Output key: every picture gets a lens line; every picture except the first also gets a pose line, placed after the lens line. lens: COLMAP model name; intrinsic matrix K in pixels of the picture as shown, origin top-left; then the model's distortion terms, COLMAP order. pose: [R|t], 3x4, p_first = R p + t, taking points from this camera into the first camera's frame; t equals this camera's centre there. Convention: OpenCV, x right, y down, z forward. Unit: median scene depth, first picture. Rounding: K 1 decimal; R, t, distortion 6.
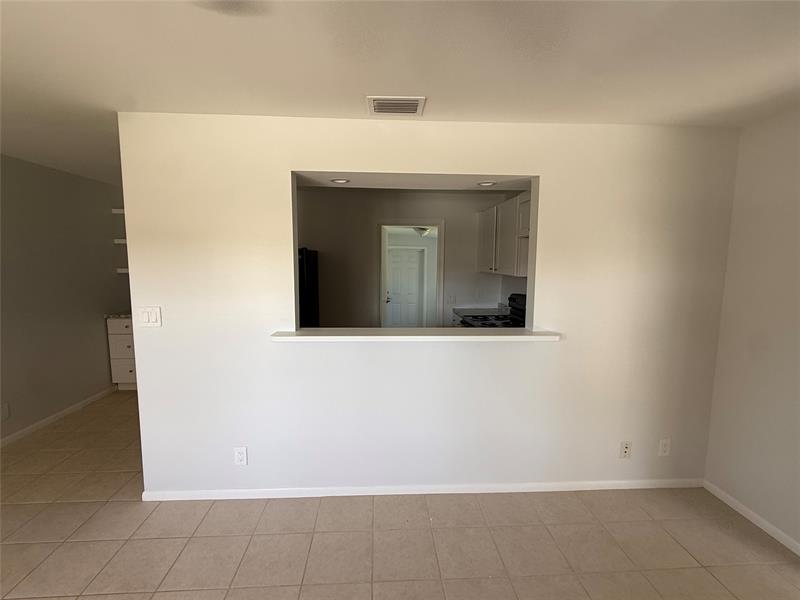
lens RADIAL K [[373.7, 0, 400.0], [0, 373.7, 300.0], [0, 0, 1]] dist [-0.008343, -0.000664]
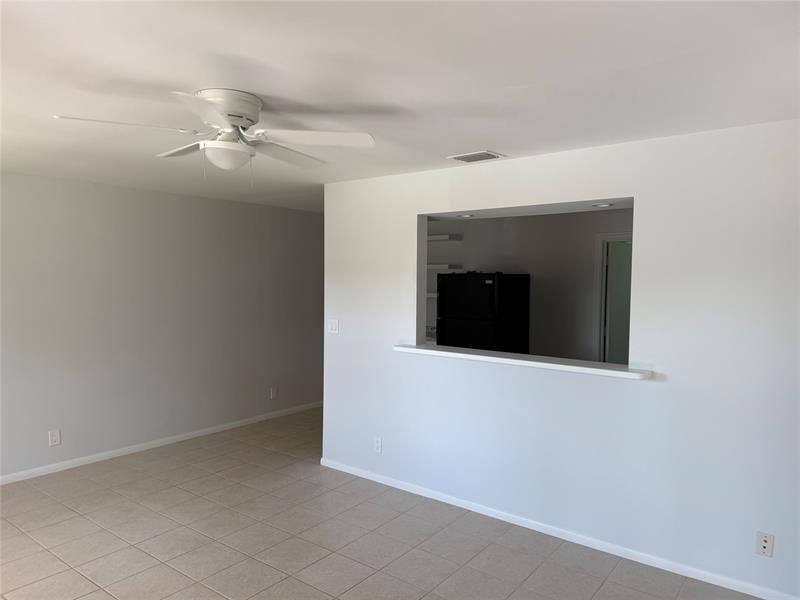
lens RADIAL K [[581.5, 0, 400.0], [0, 581.5, 300.0], [0, 0, 1]] dist [0.116460, -0.166307]
pose [[0.744530, 0.024260, -0.667148, 0.909532], [-0.074377, 0.996132, -0.046782, 0.030300], [0.663433, 0.084451, 0.743455, -0.428423]]
